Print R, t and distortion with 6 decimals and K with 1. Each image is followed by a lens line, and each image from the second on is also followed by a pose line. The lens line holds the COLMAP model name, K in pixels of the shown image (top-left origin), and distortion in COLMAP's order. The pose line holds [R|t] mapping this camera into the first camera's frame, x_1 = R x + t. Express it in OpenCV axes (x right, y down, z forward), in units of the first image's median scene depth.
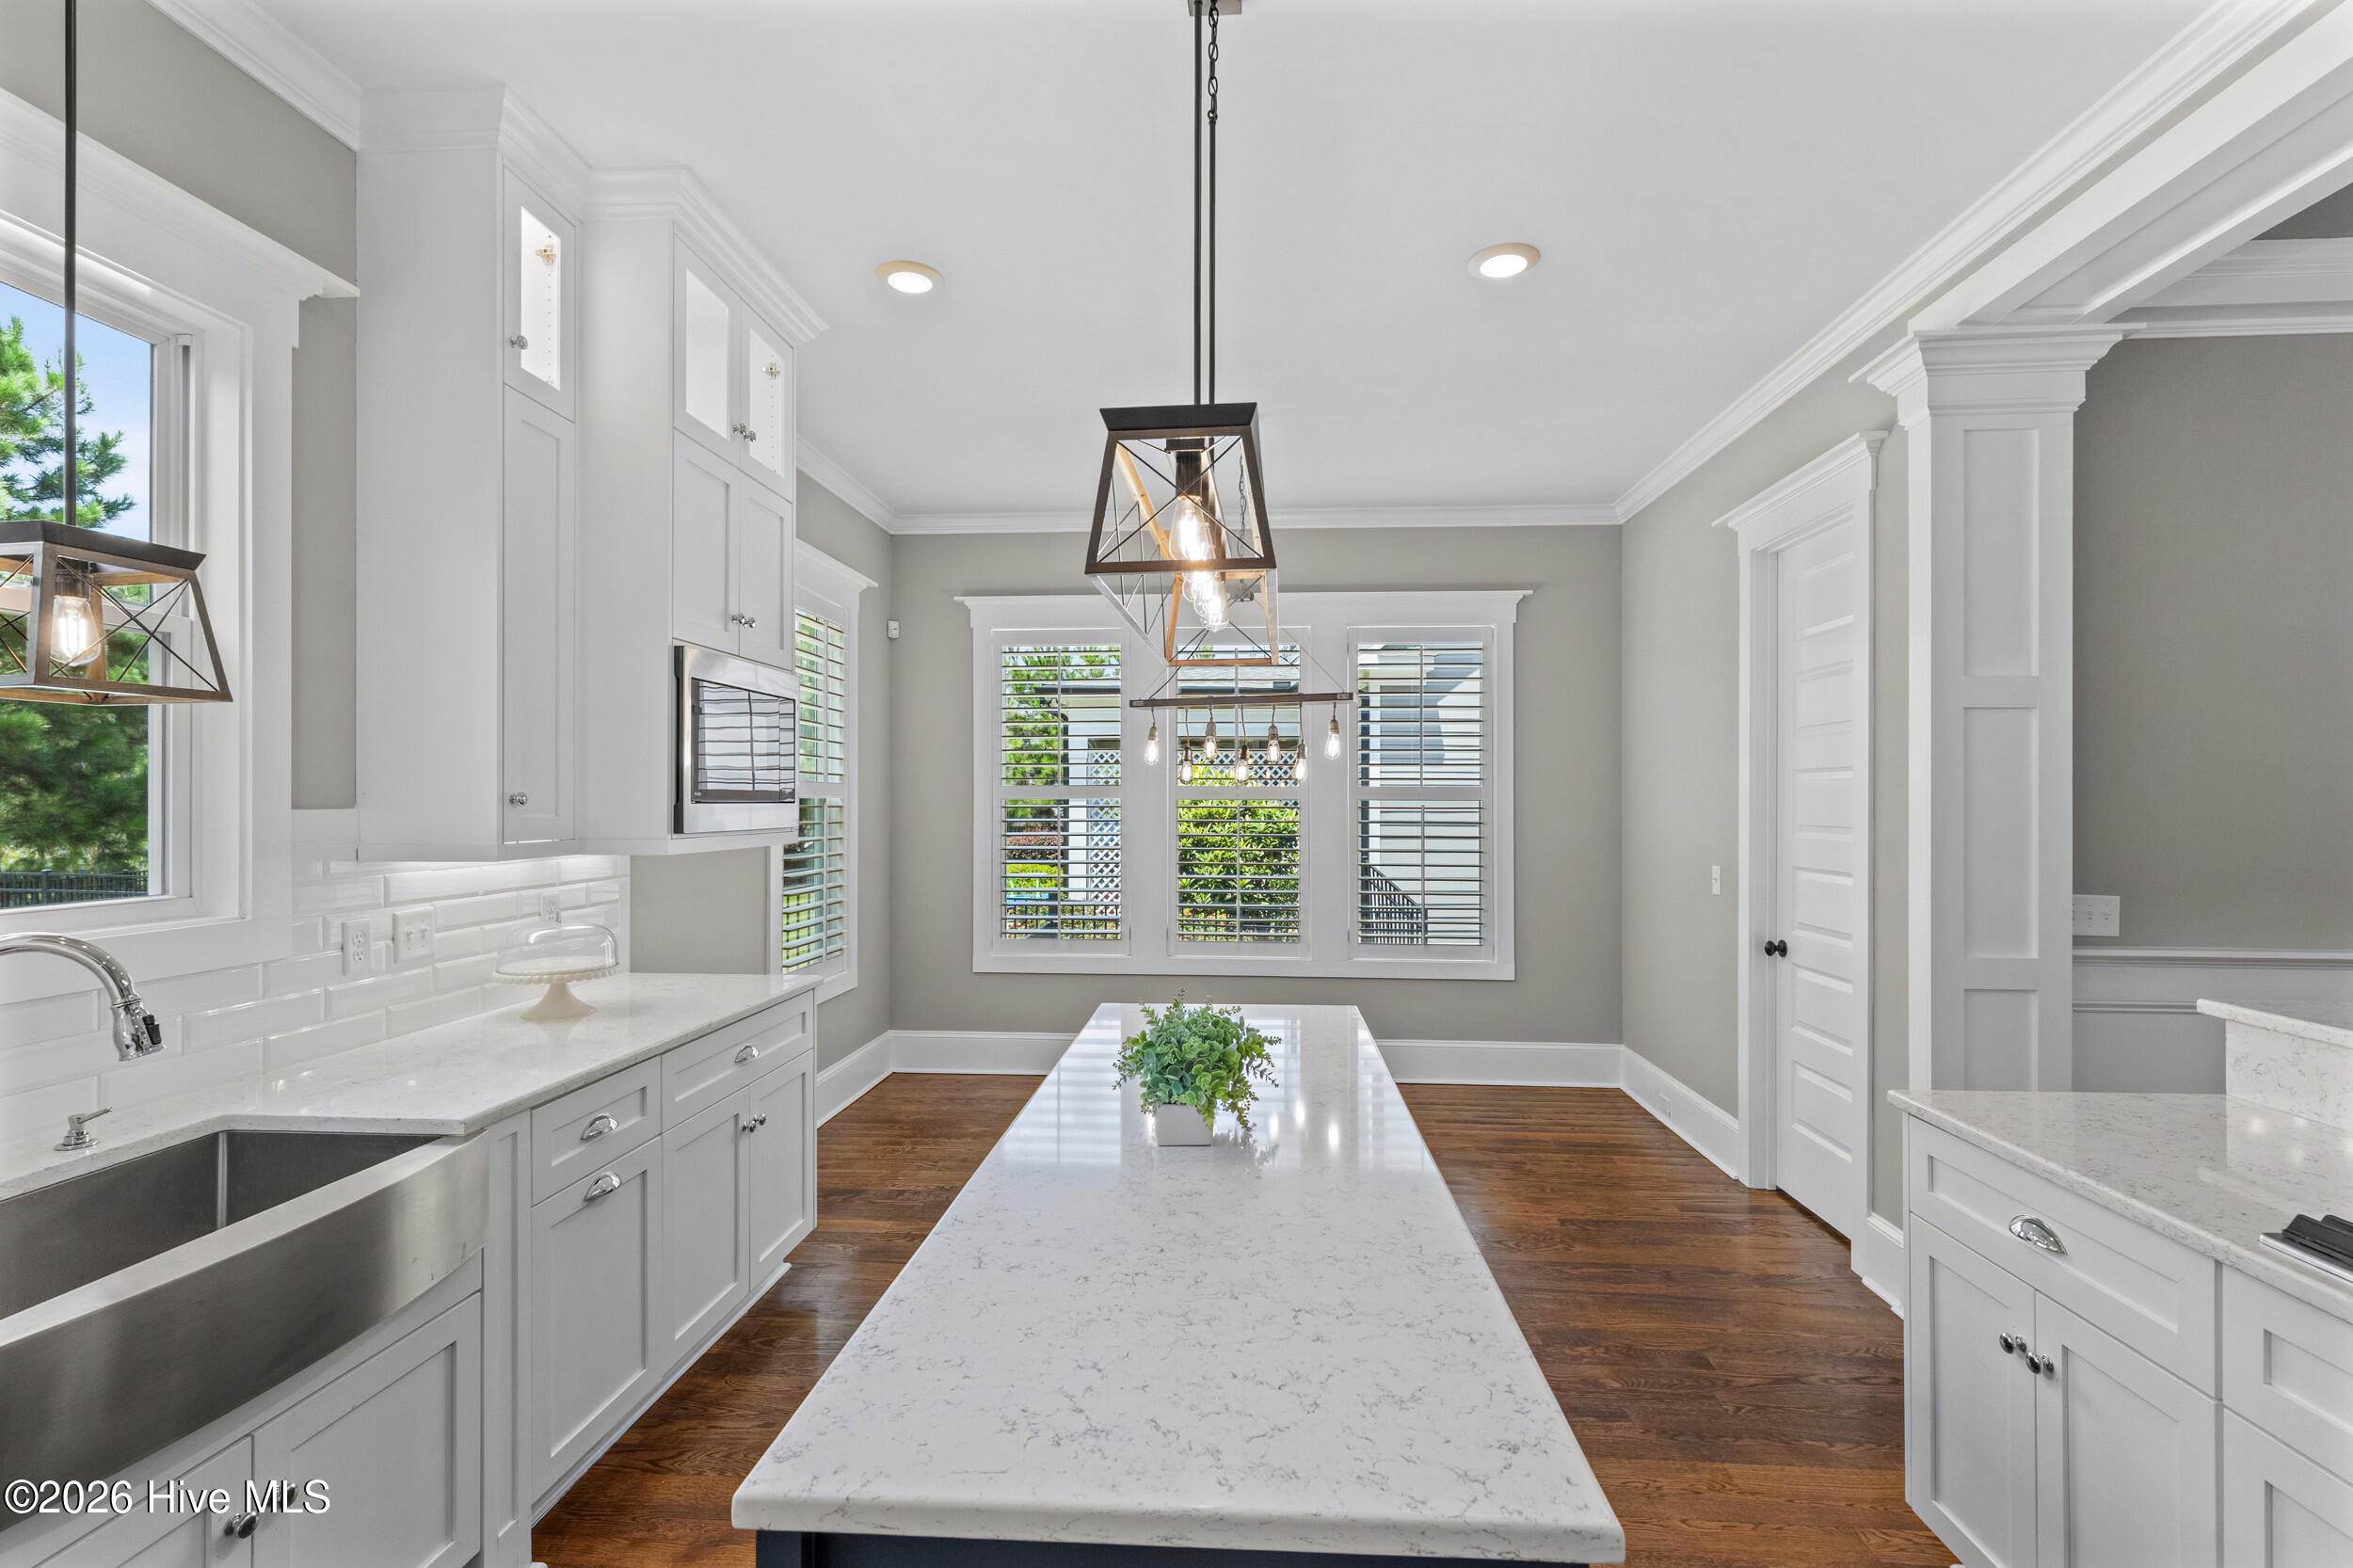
lens RADIAL K [[1065.5, 0, 1167.5], [0, 1065.5, 802.5], [0, 0, 1]] dist [0.002828, 0.000364]
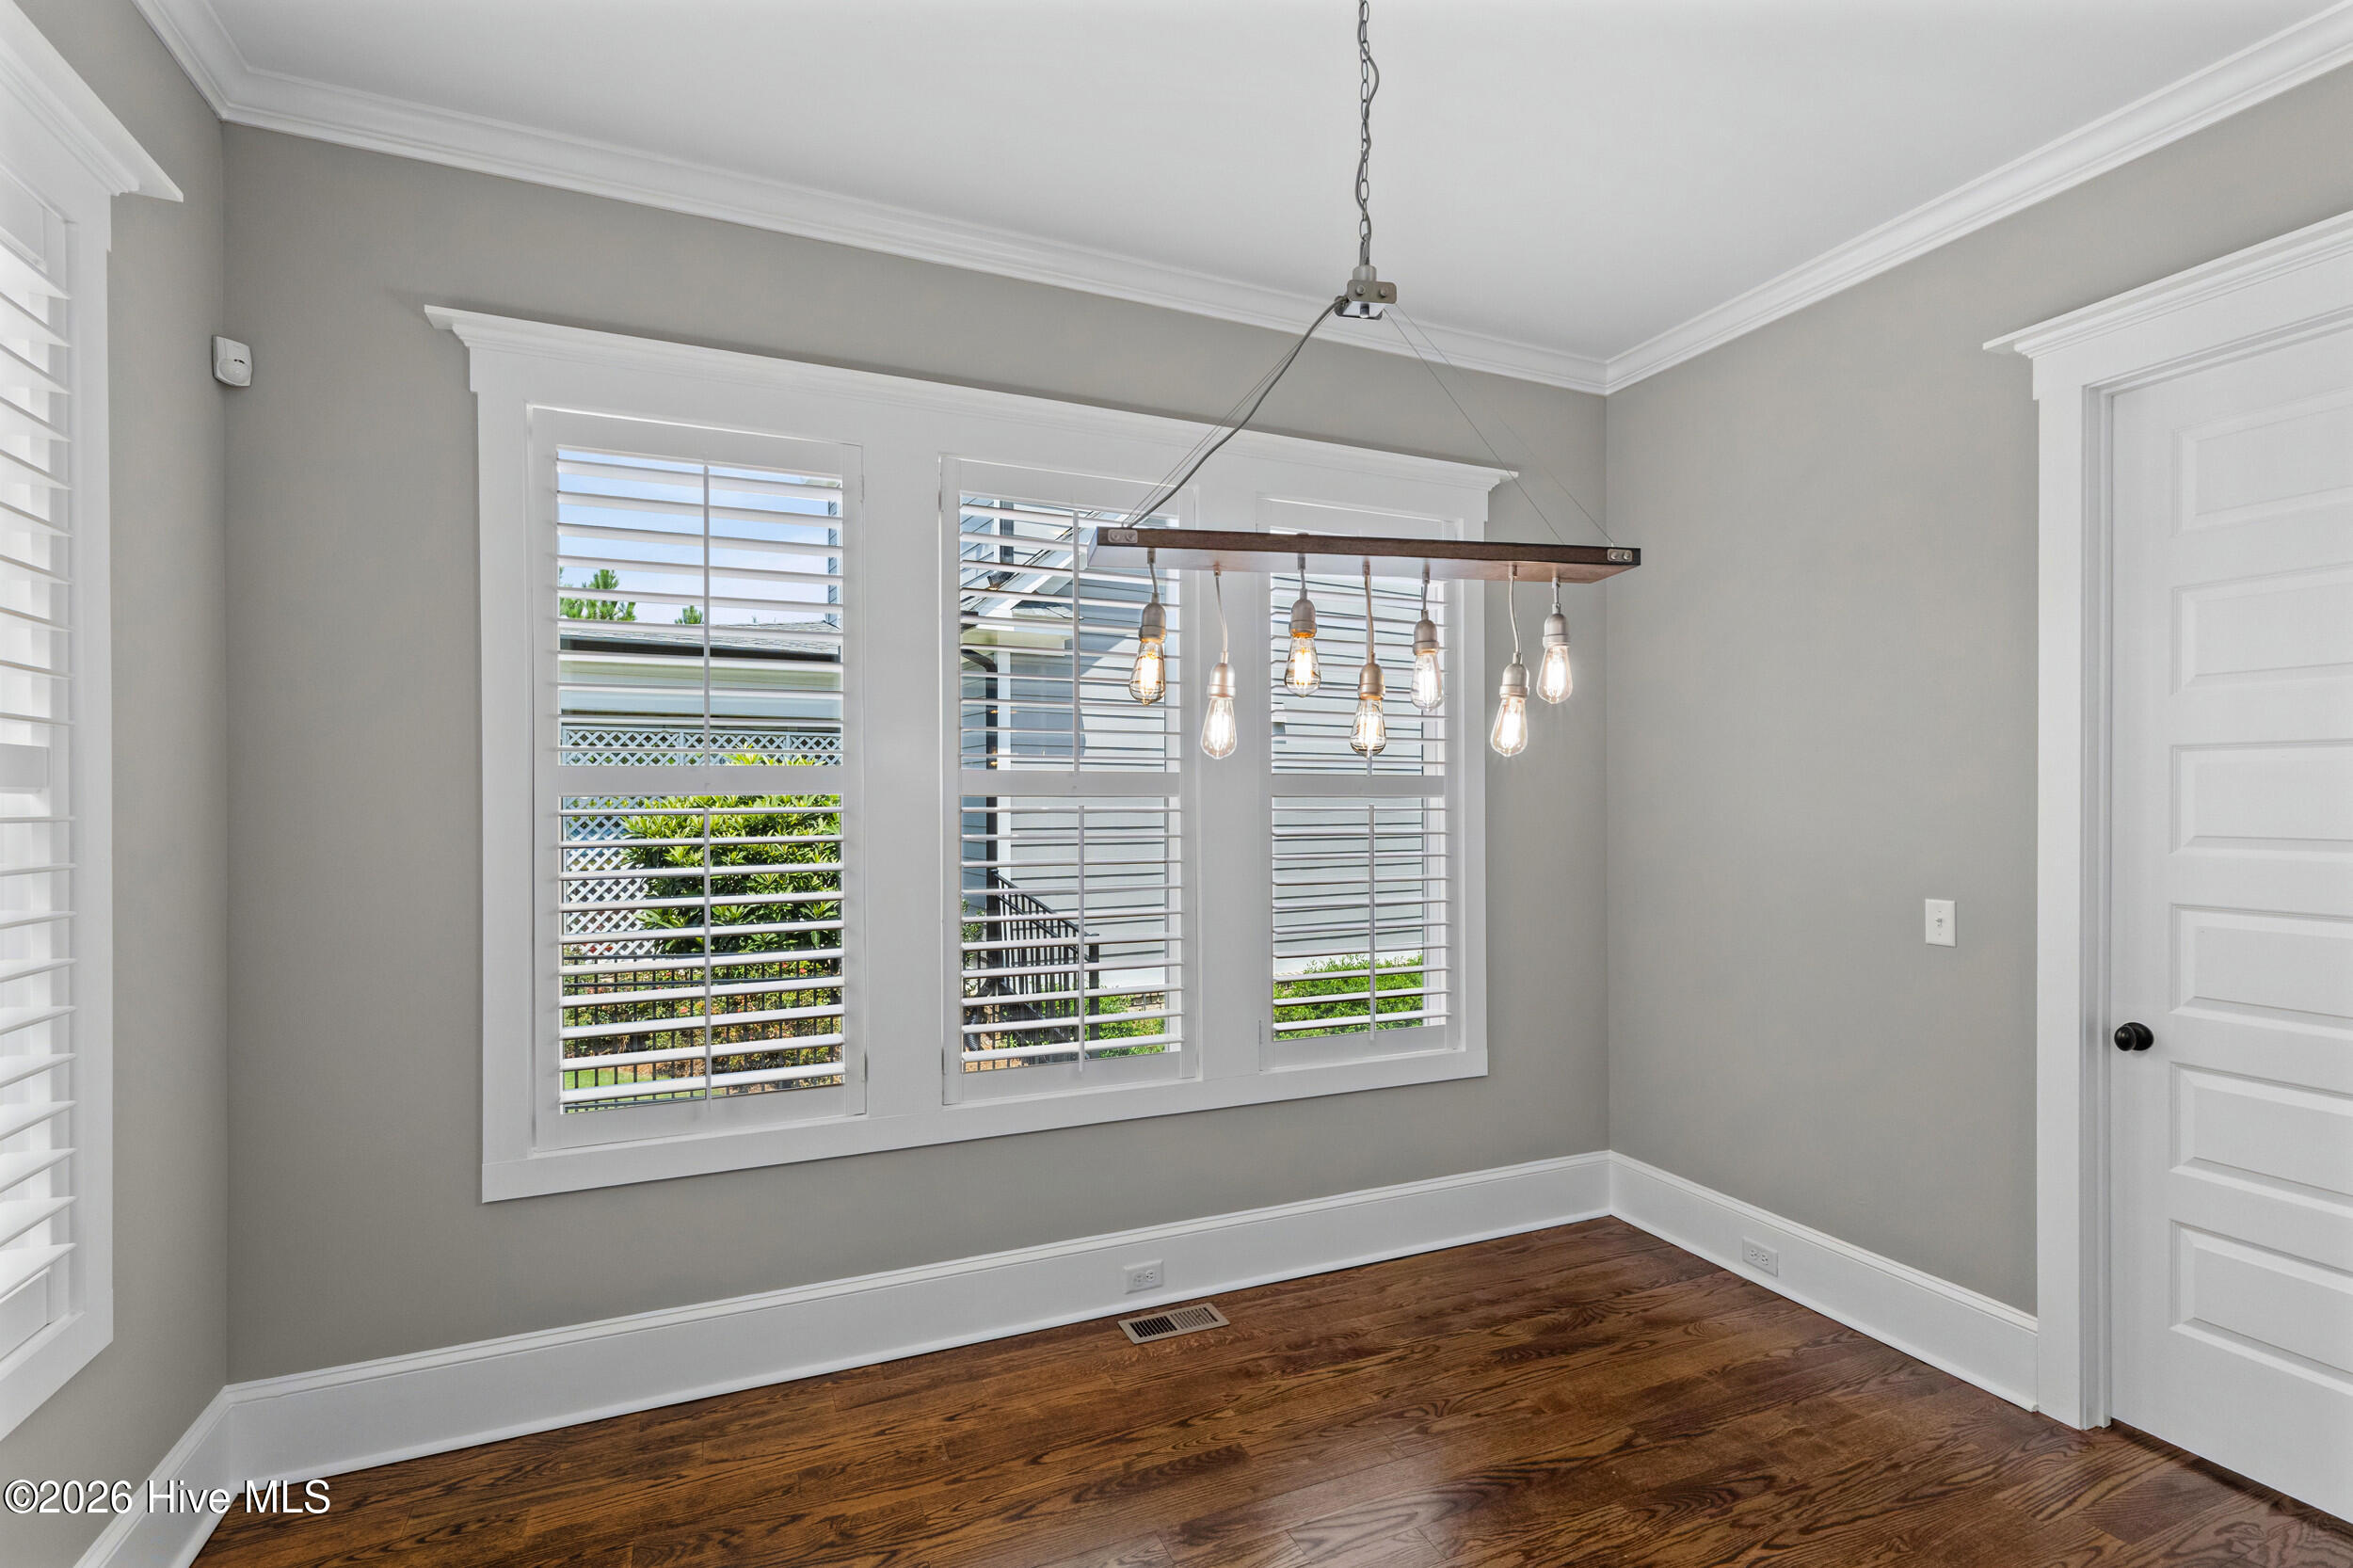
lens RADIAL K [[1065.5, 0, 1167.5], [0, 1065.5, 802.5], [0, 0, 1]] dist [0.002828, 0.000364]
pose [[0.881404, -0.002744, 0.472355, -0.151728], [0.001623, 0.999995, 0.002782, -0.000170], [-0.472360, -0.001686, 0.881404, 0.530936]]
